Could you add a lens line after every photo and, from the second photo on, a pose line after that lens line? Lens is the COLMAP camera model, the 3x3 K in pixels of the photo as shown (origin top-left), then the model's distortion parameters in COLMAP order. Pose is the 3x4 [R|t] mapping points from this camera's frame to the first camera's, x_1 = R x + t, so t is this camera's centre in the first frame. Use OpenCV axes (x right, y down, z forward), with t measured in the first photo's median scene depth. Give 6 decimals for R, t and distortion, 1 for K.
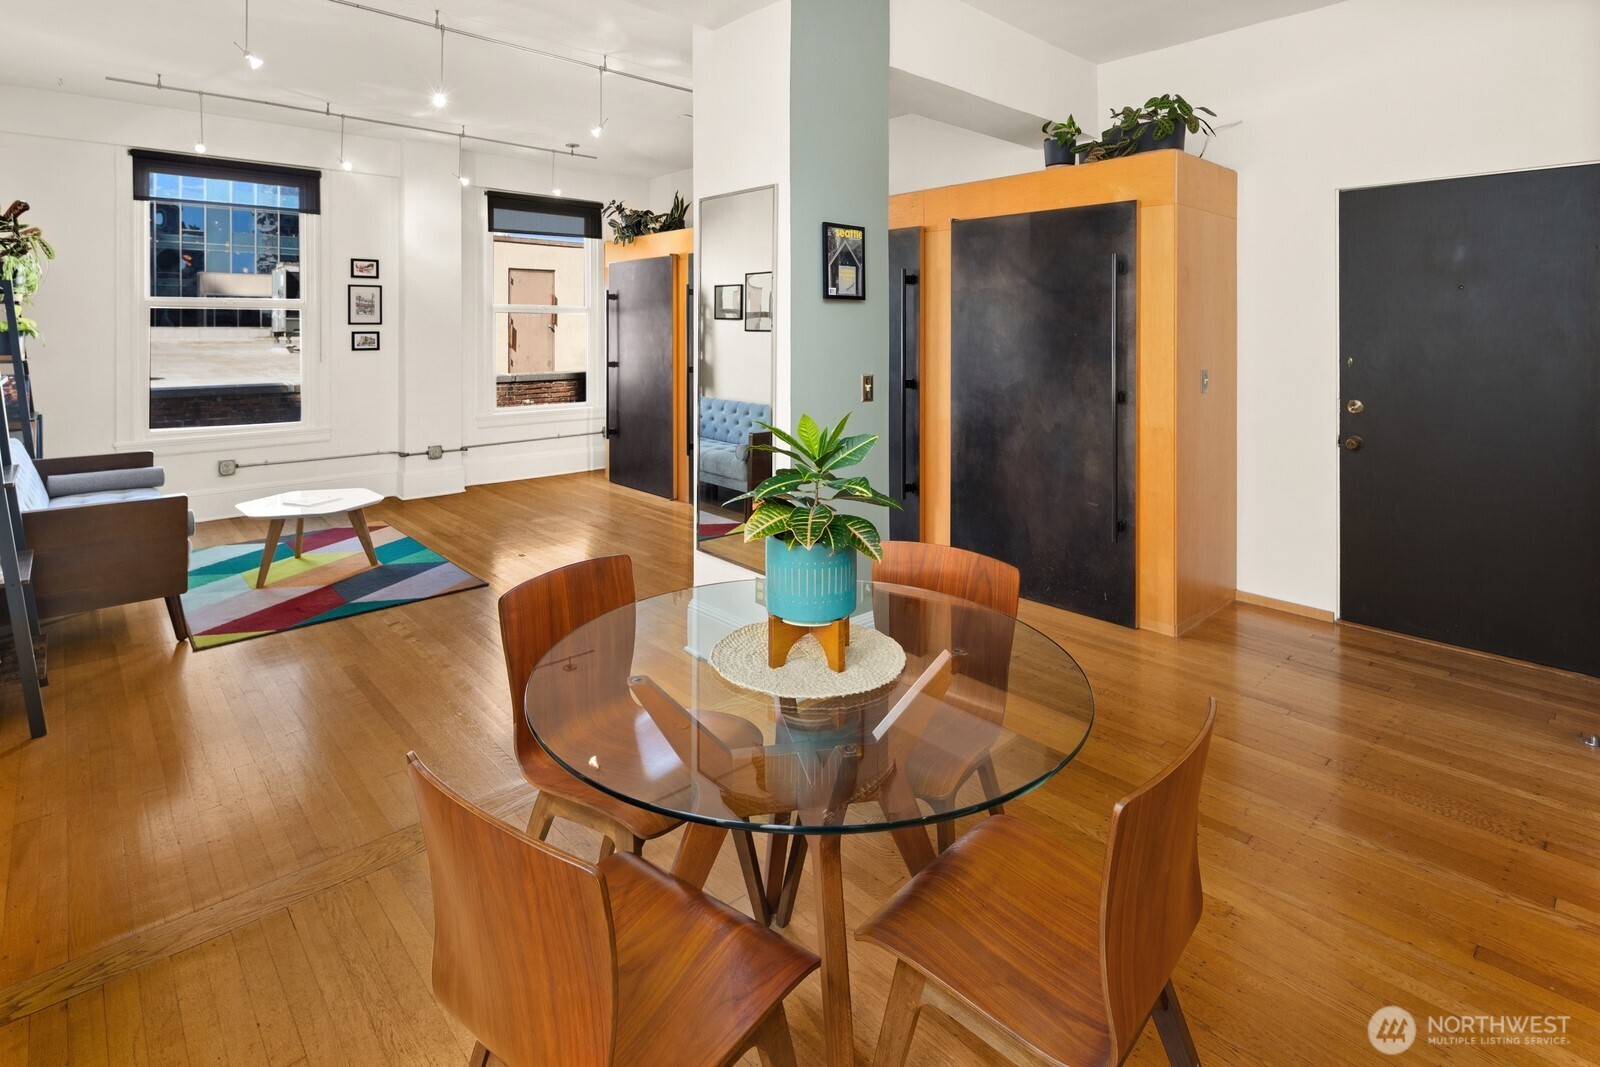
lens RADIAL K [[794.6, 0, 808.8], [0, 794.6, 331.4], [0, 0, 1]] dist [0.003206, -0.004563]
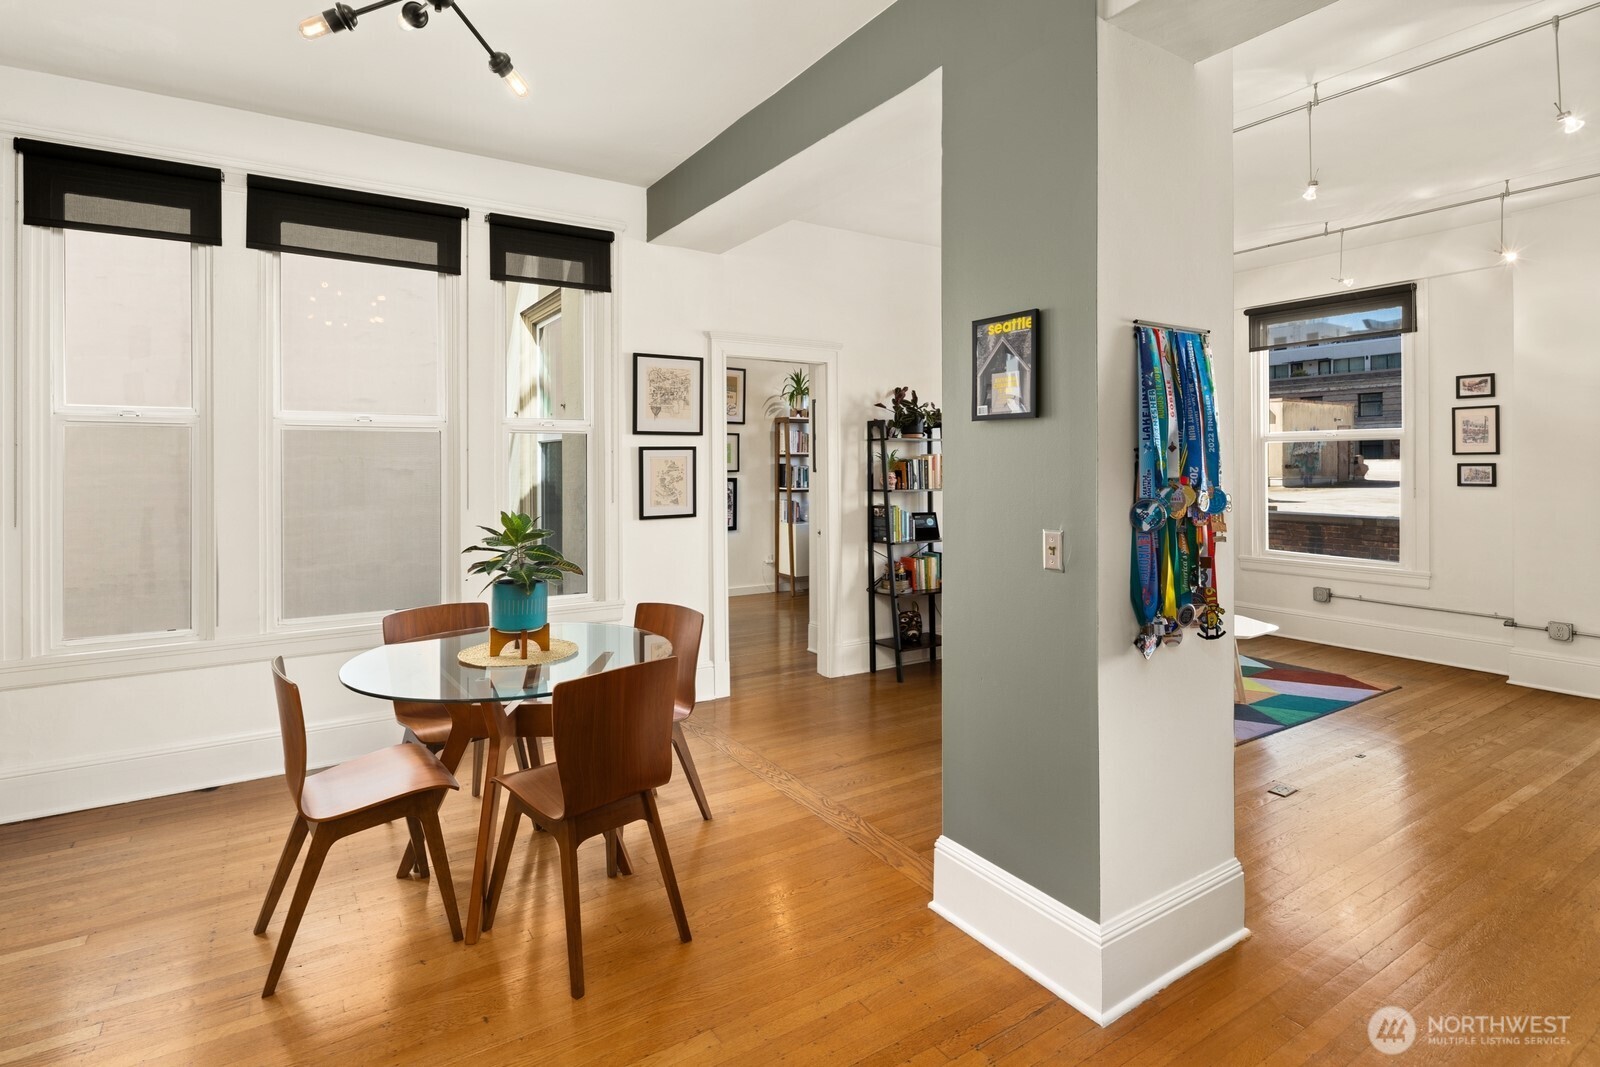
lens RADIAL K [[794.6, 0, 775.1], [0, 794.6, 461.2], [0, 0, 1]] dist [0.003206, -0.004563]
pose [[-0.183331, -0.002285, -0.983049, 0.374718], [0.000679, 0.999997, -0.002451, -0.000471], [0.983051, -0.001117, -0.183329, 0.442307]]
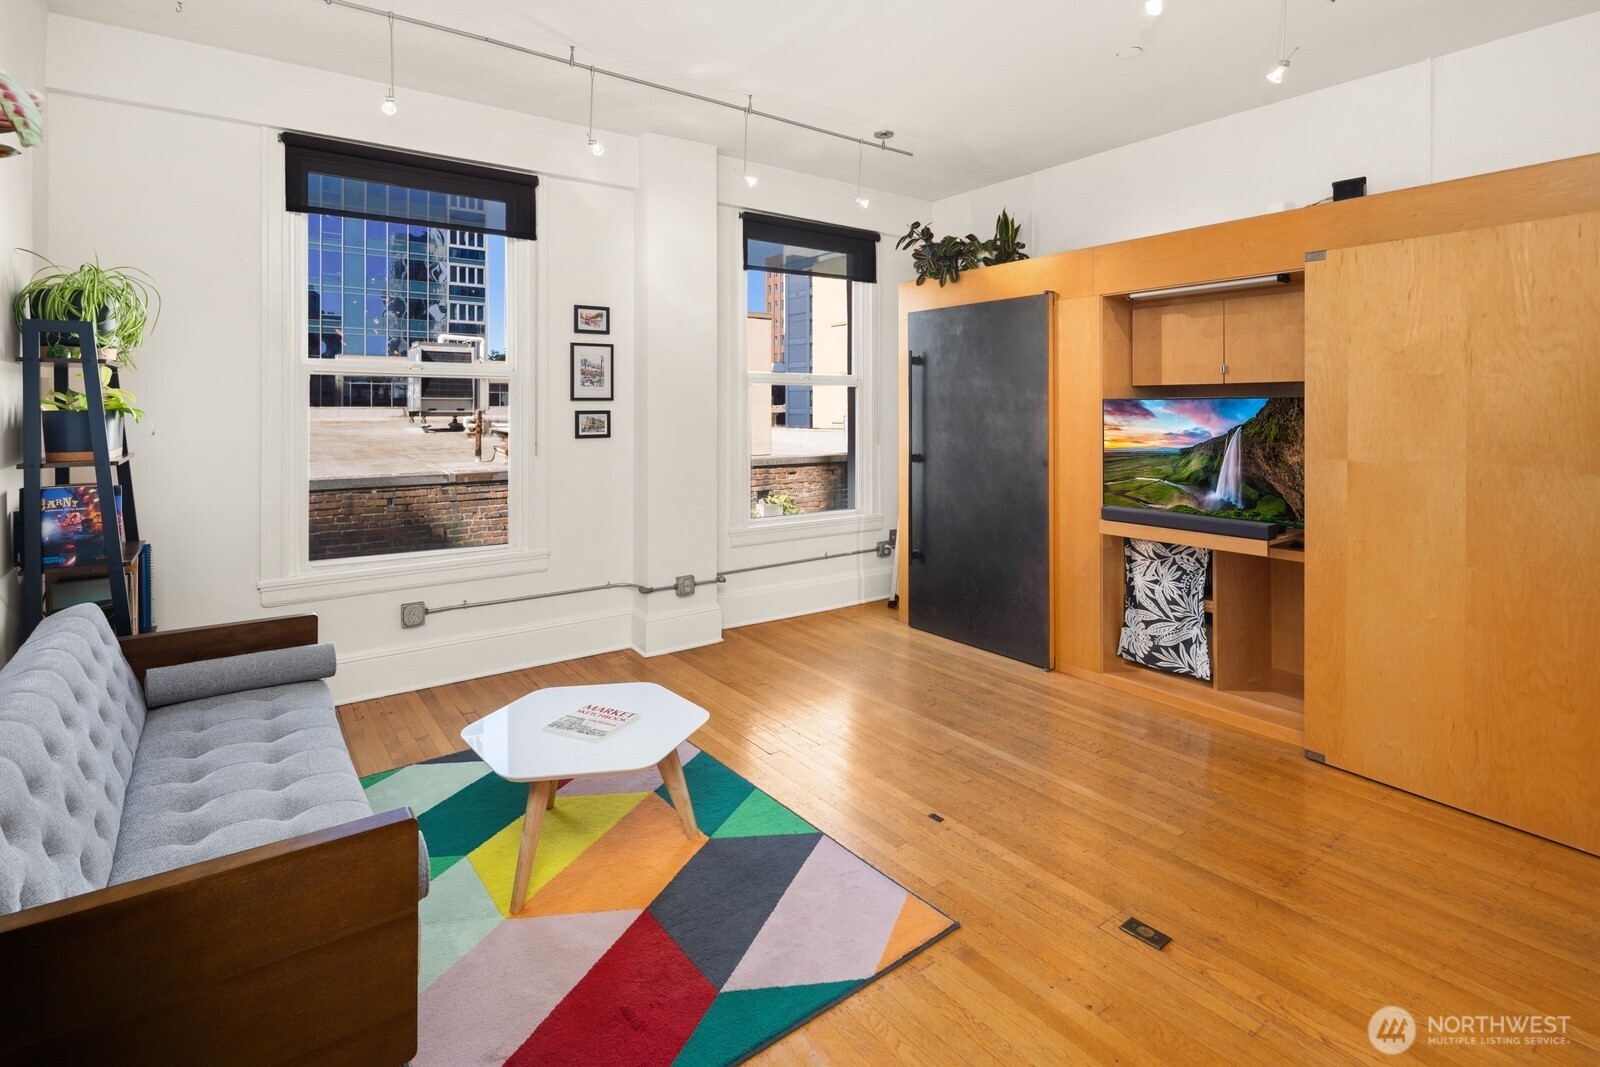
lens RADIAL K [[794.6, 0, 807.9], [0, 794.6, 401.4], [0, 0, 1]] dist [0.003206, -0.004563]
pose [[0.993291, -0.002674, -0.115614, -0.291717], [0.001330, 0.999931, -0.011699, 0.000510], [0.115637, 0.011466, 0.993225, 0.335326]]
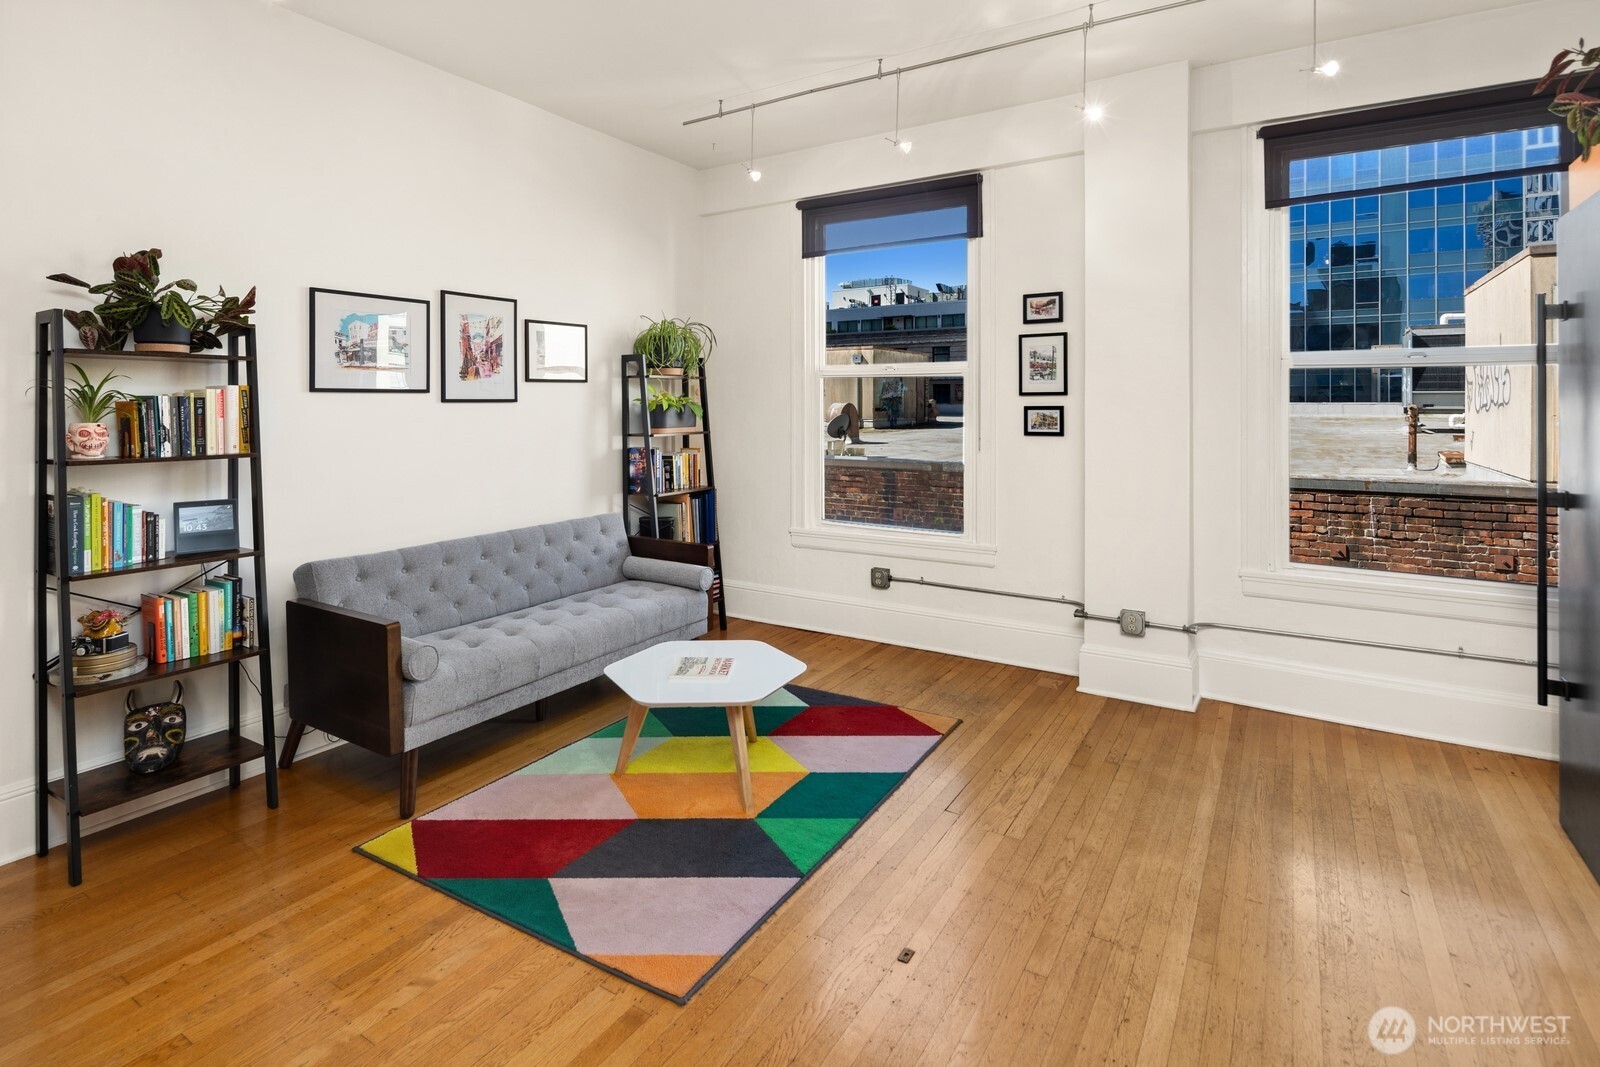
lens RADIAL K [[794.6, 0, 764.8], [0, 794.6, 405.5], [0, 0, 1]] dist [0.003206, -0.004563]
pose [[0.237209, 0.000132, -0.971459, 0.010872], [-0.001833, 0.999998, -0.000311, 0.000282], [0.971457, 0.001854, 0.237209, 0.629859]]
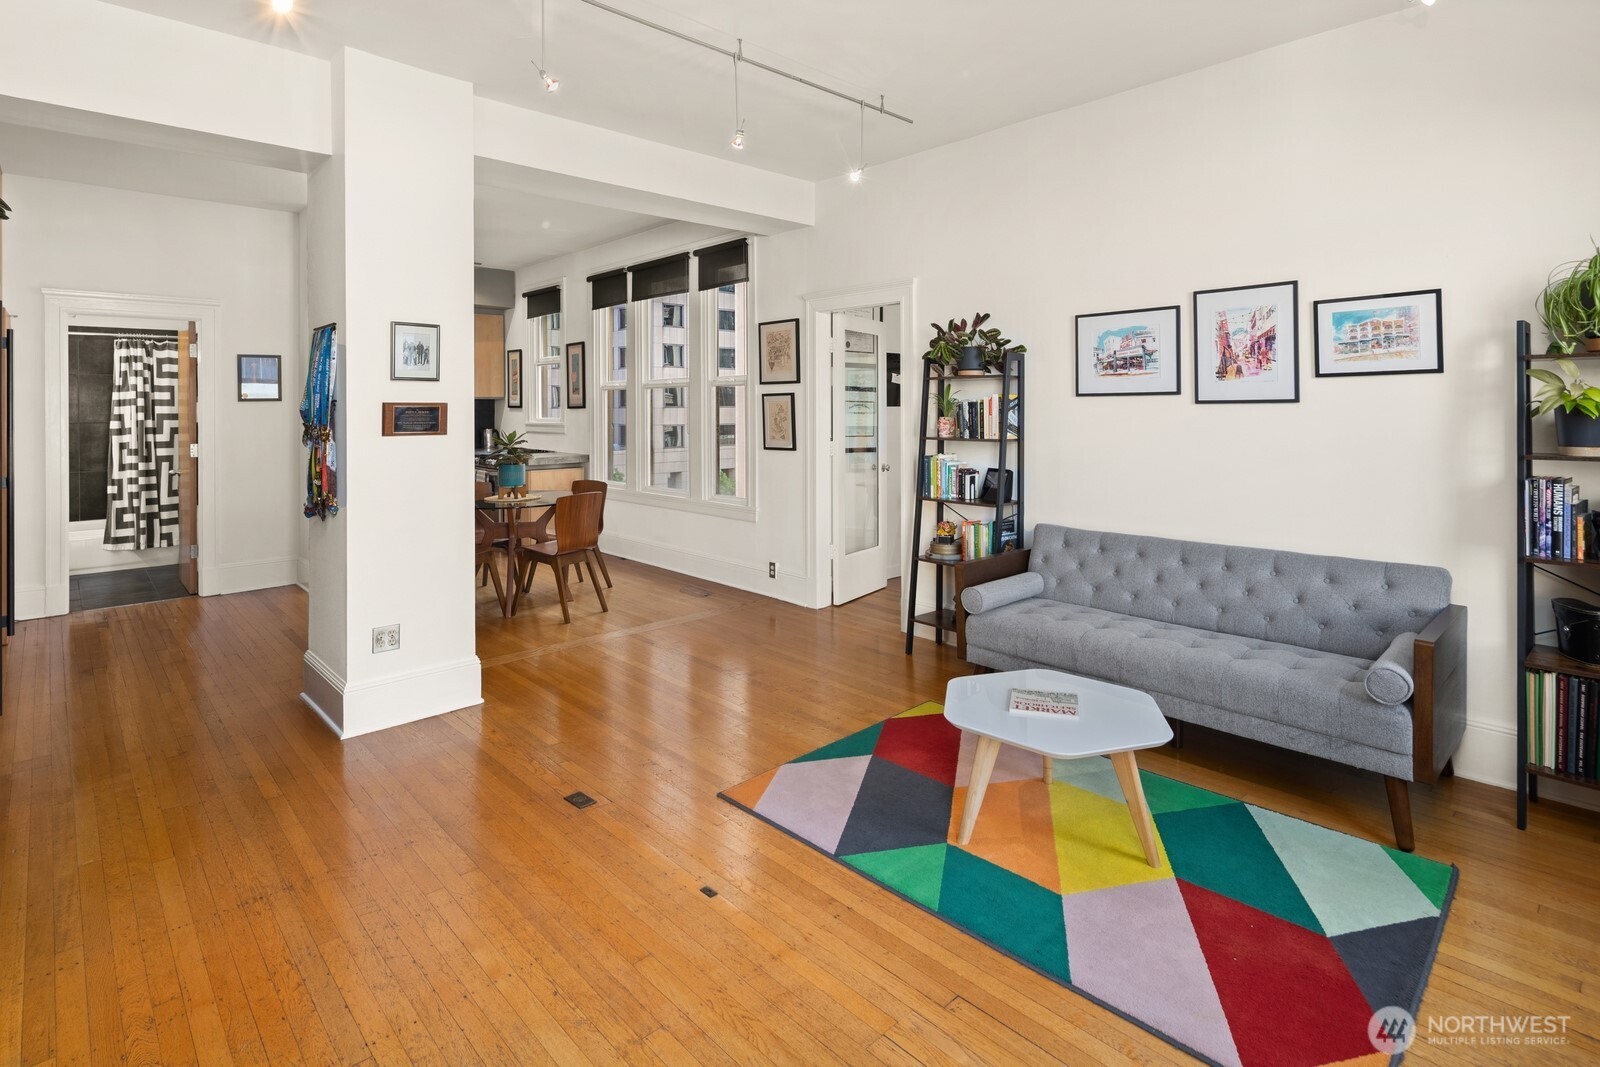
lens RADIAL K [[794.6, 0, 816.8], [0, 794.6, 410.1], [0, 0, 1]] dist [0.003206, -0.004563]
pose [[-0.999726, 0.004887, -0.022878, -0.314888], [0.004710, 0.999959, 0.007762, -0.002885], [0.022915, 0.007652, -0.999708, 1.106543]]
